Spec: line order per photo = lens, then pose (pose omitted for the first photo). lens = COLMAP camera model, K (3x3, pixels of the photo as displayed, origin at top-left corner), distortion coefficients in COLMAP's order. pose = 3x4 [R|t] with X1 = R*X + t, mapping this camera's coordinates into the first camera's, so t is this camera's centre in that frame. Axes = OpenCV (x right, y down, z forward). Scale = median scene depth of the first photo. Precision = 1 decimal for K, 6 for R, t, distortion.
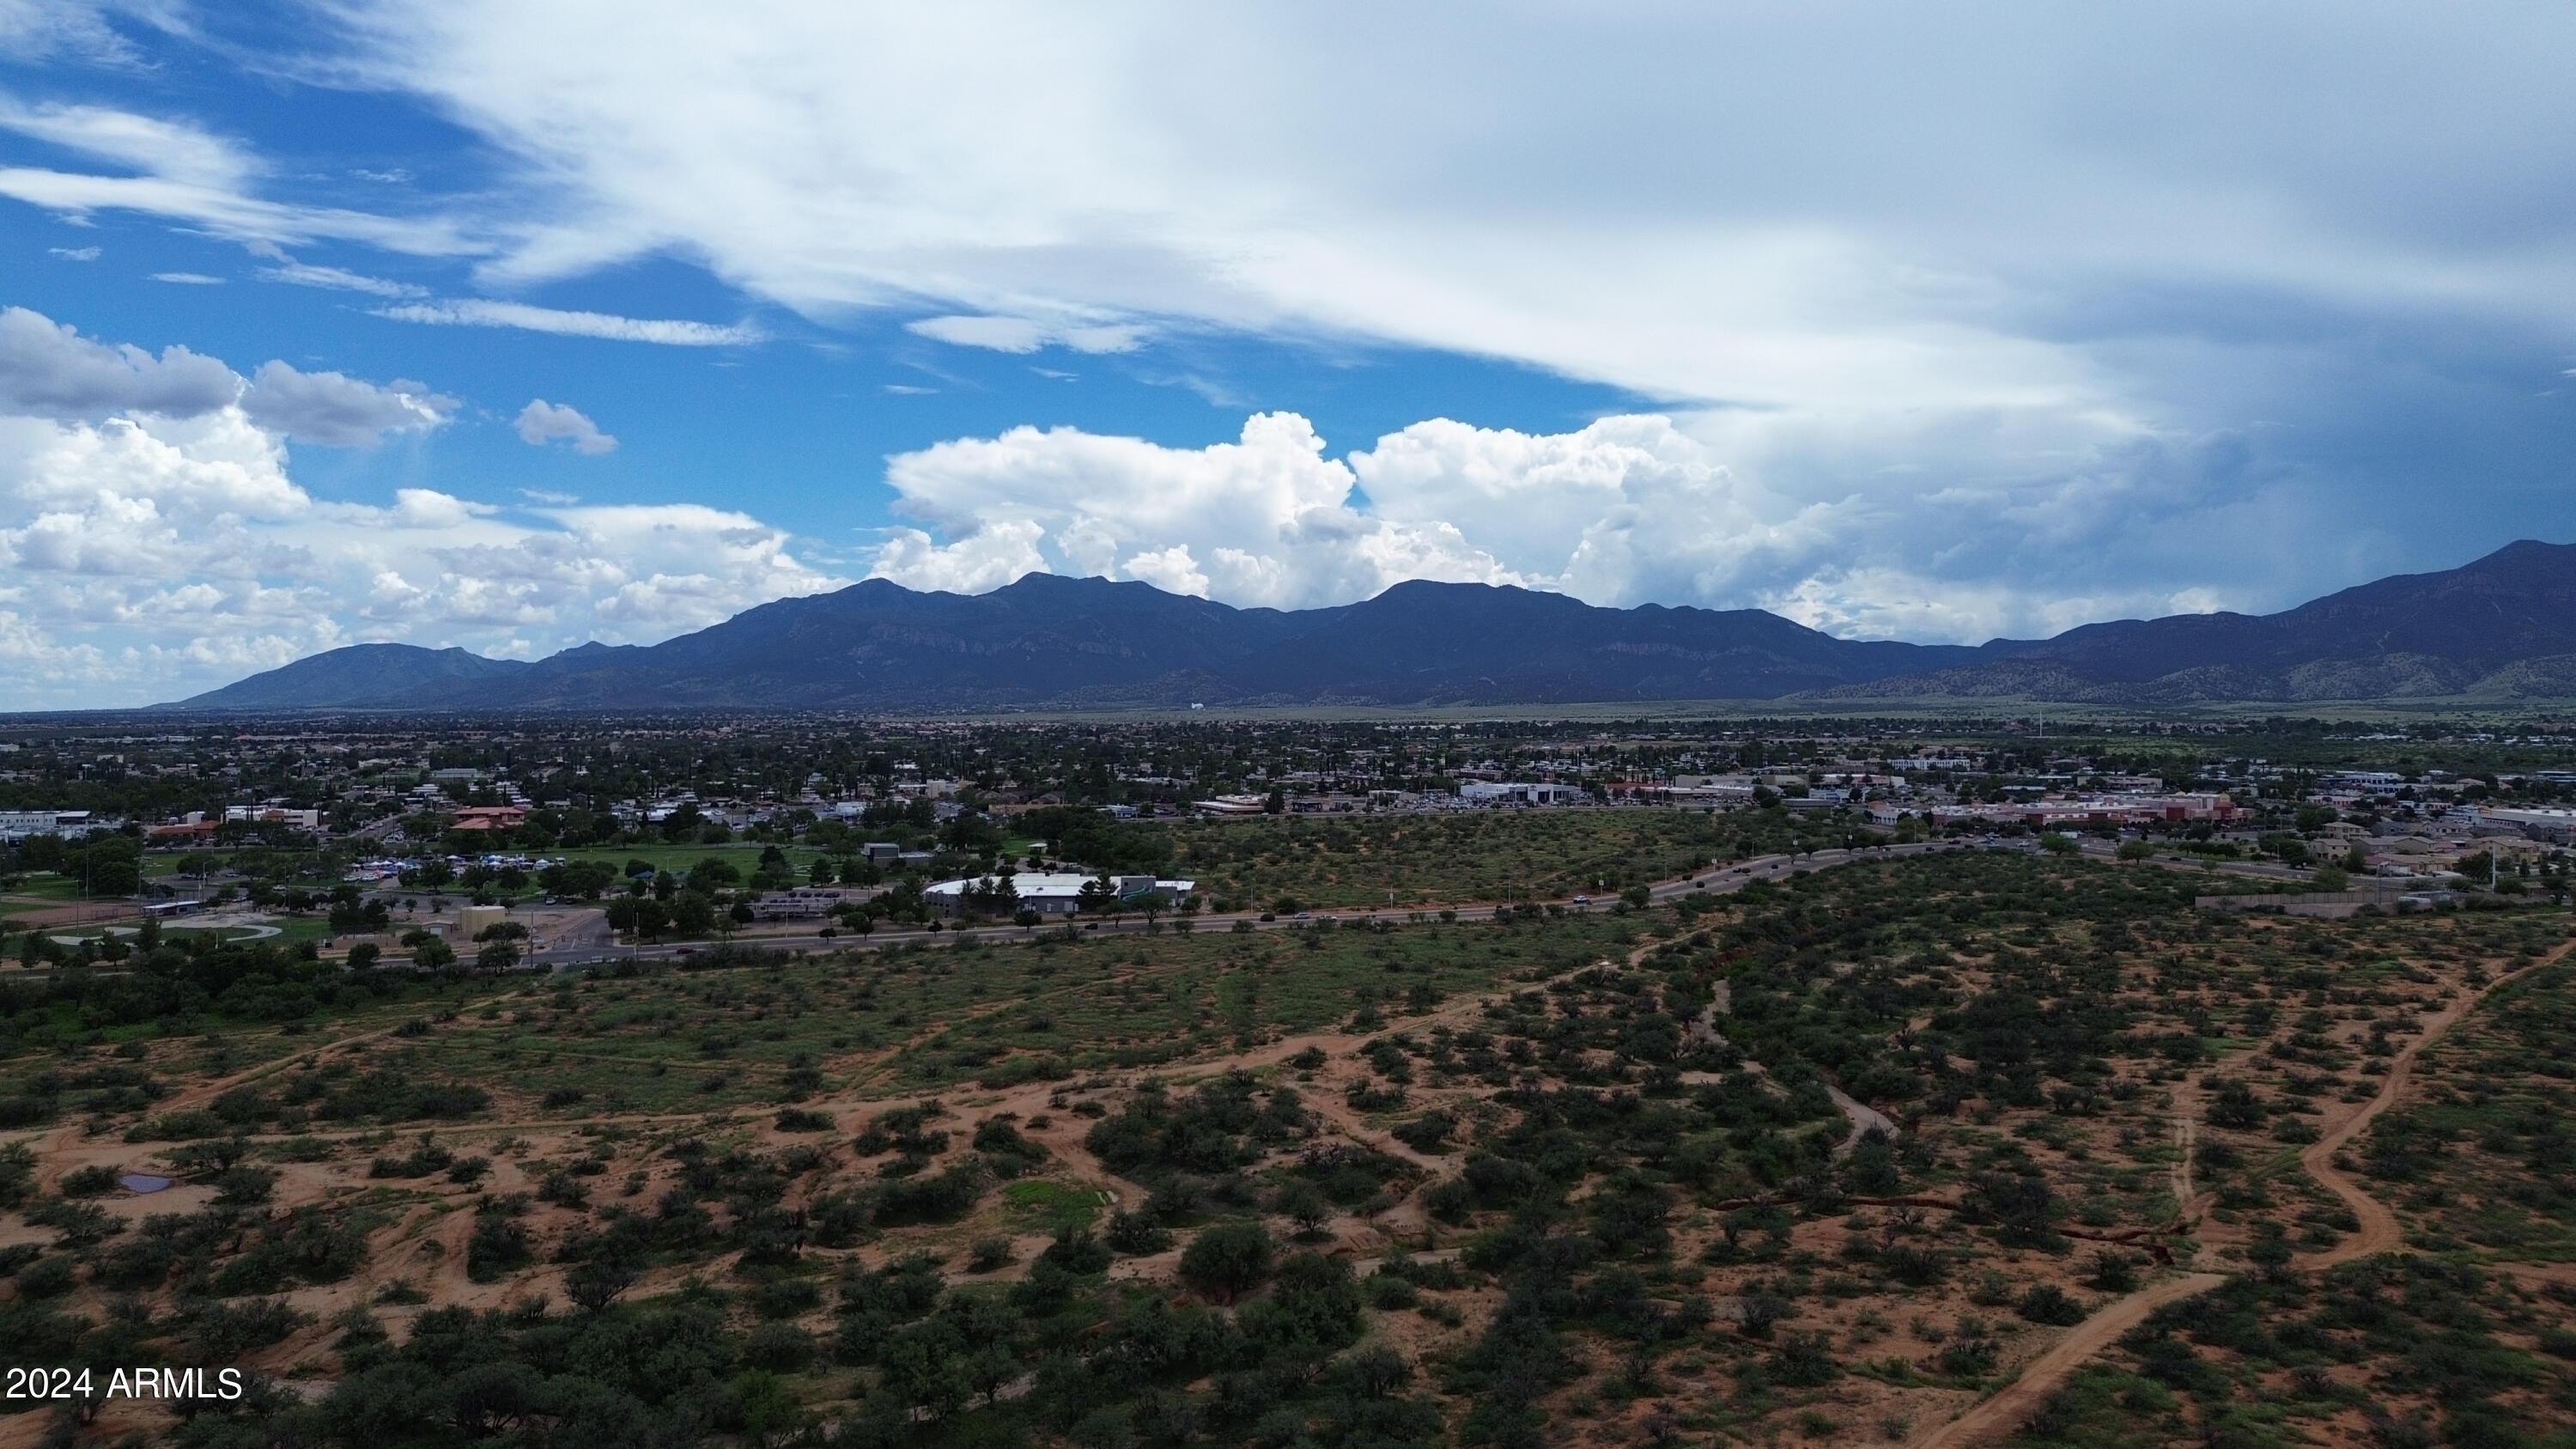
lens RADIAL K [[1816.1, 0, 1290.3], [0, 1816.1, 712.5], [0, 0, 1]] dist [0.086229, -0.091723]
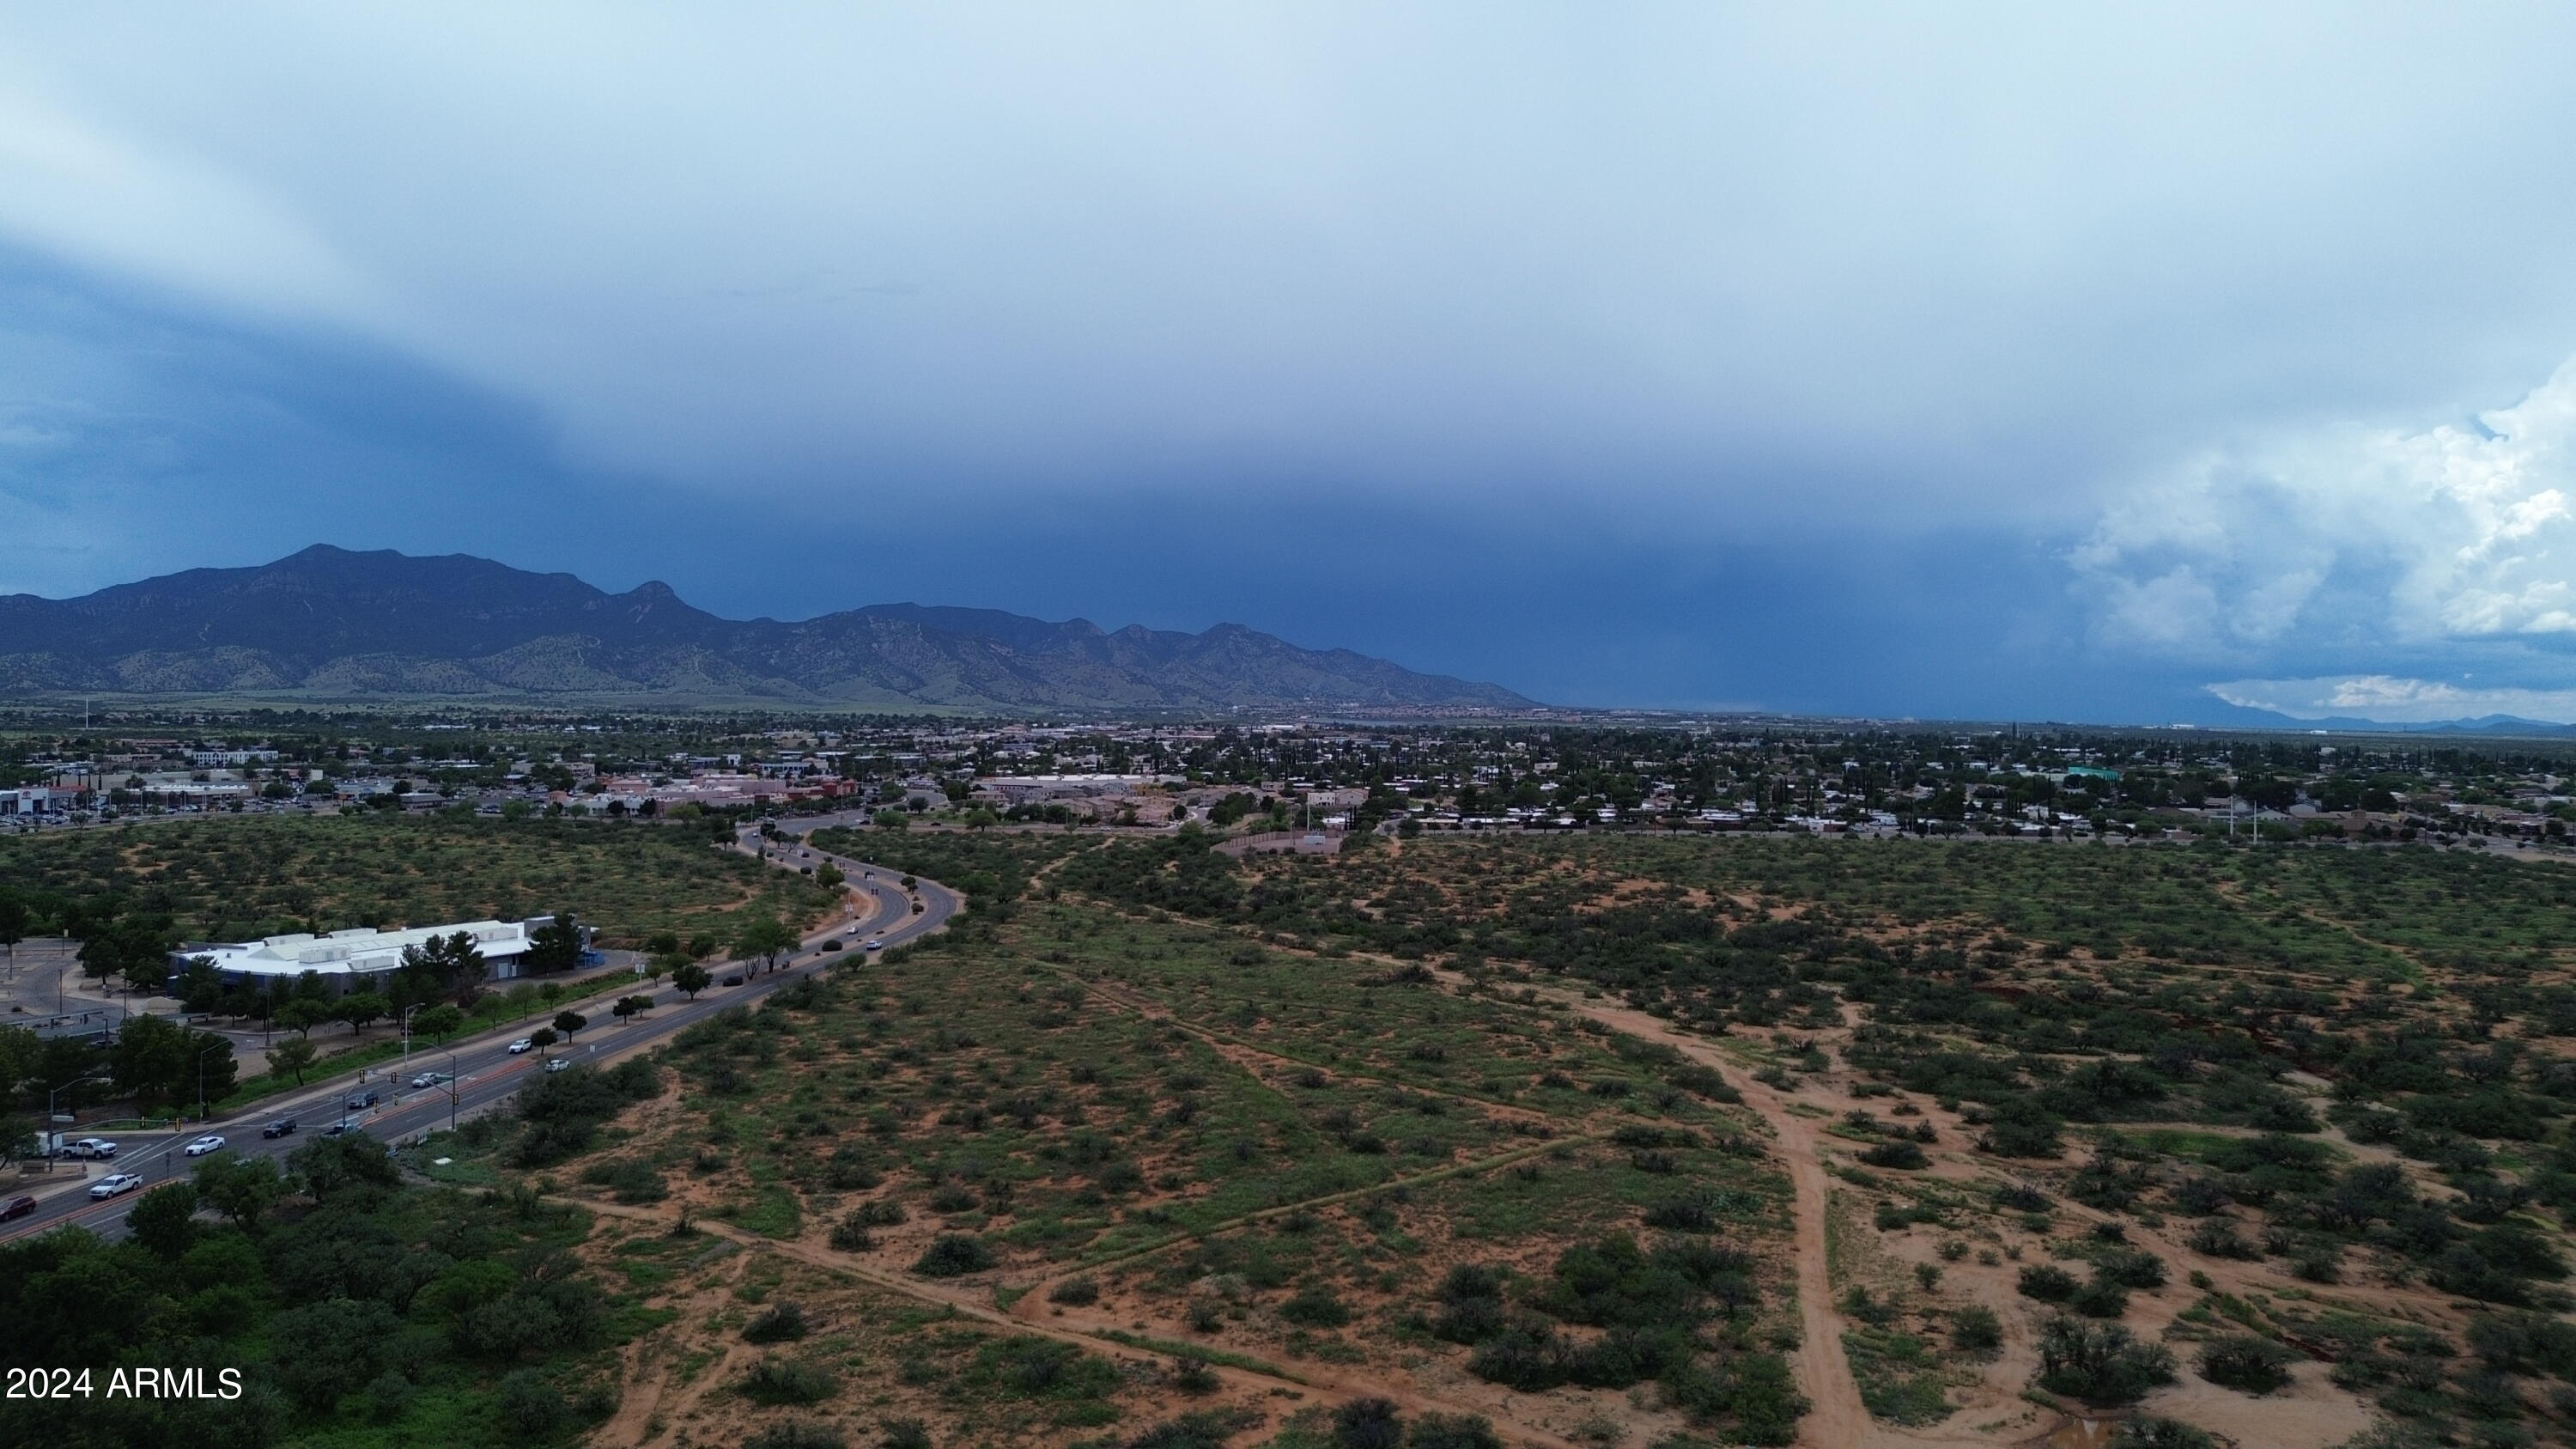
lens RADIAL K [[1816.1, 0, 1294.6], [0, 1816.1, 701.7], [0, 0, 1]] dist [0.086229, -0.091723]
pose [[0.451068, 0.008281, 0.892451, -0.813482], [-0.006287, 0.999962, -0.006101, 0.017309], [-0.892468, -0.002859, 0.451103, 0.623600]]
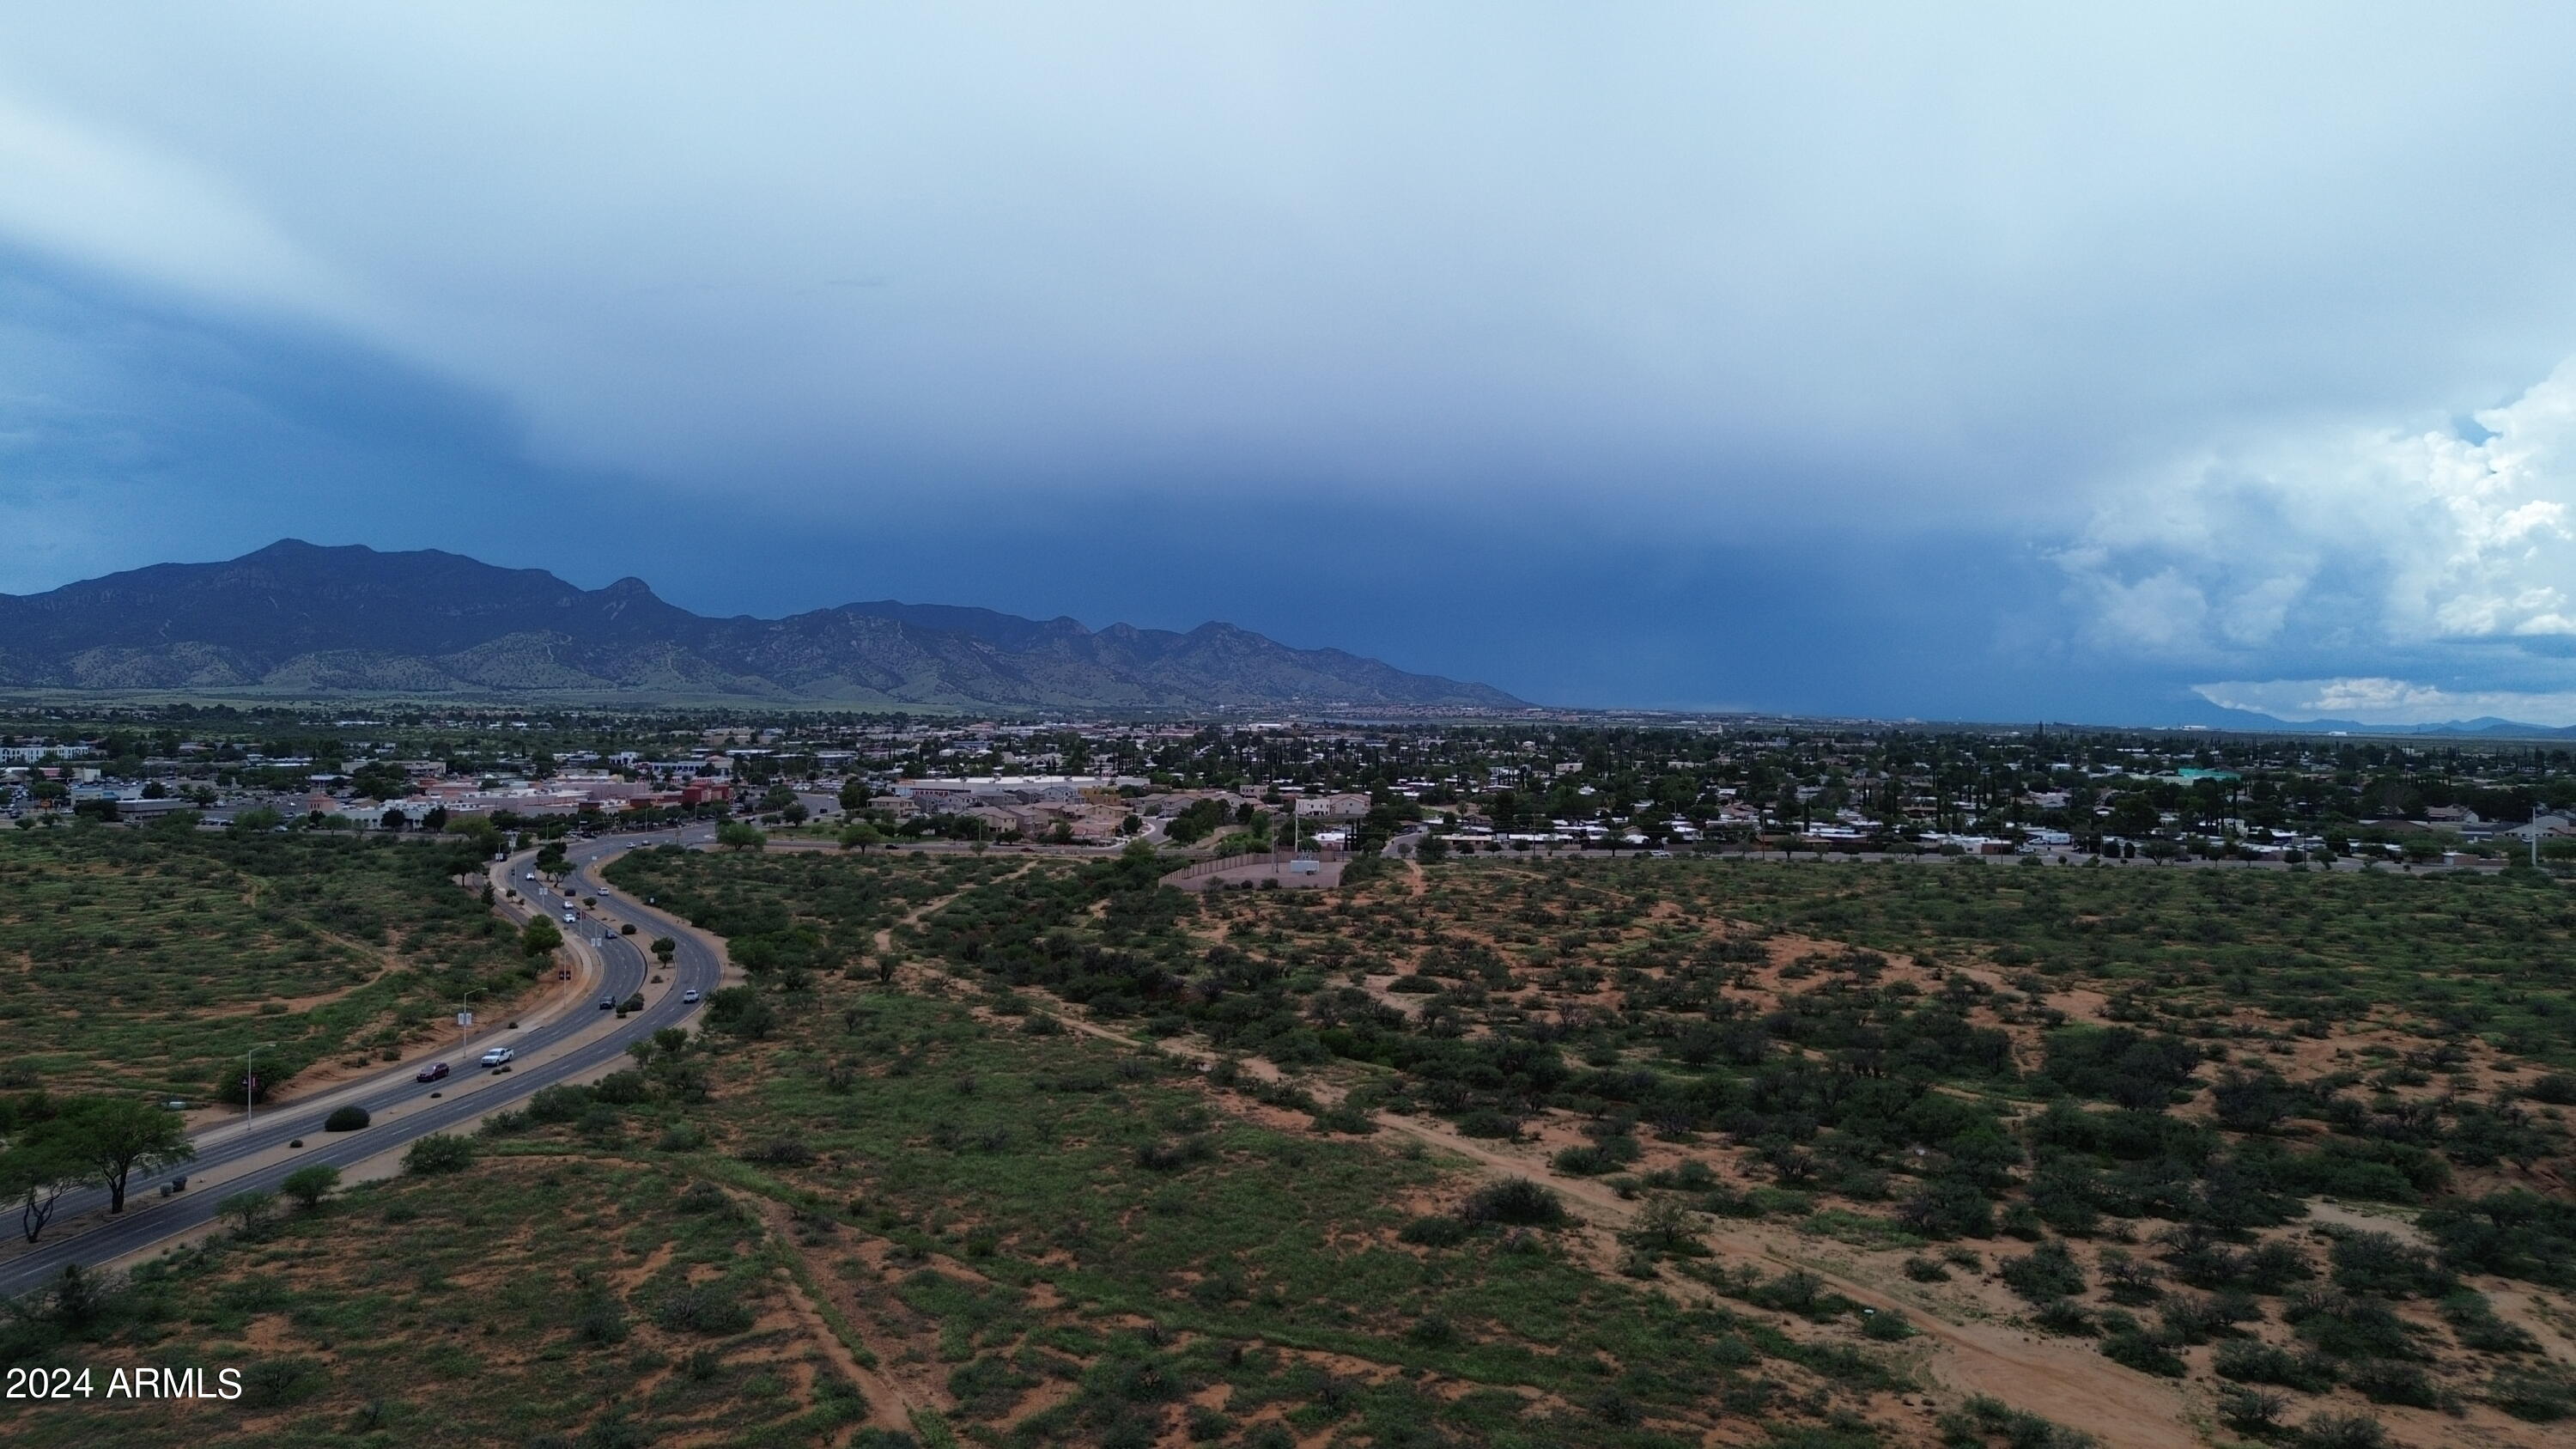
lens RADIAL K [[1816.1, 0, 1294.1], [0, 1816.1, 704.2], [0, 0, 1]] dist [0.086229, -0.091723]
pose [[0.445761, 0.008315, 0.895113, -0.363163], [-0.007863, 0.999955, -0.005373, 0.033251], [-0.895117, -0.004644, 0.445806, 0.846551]]
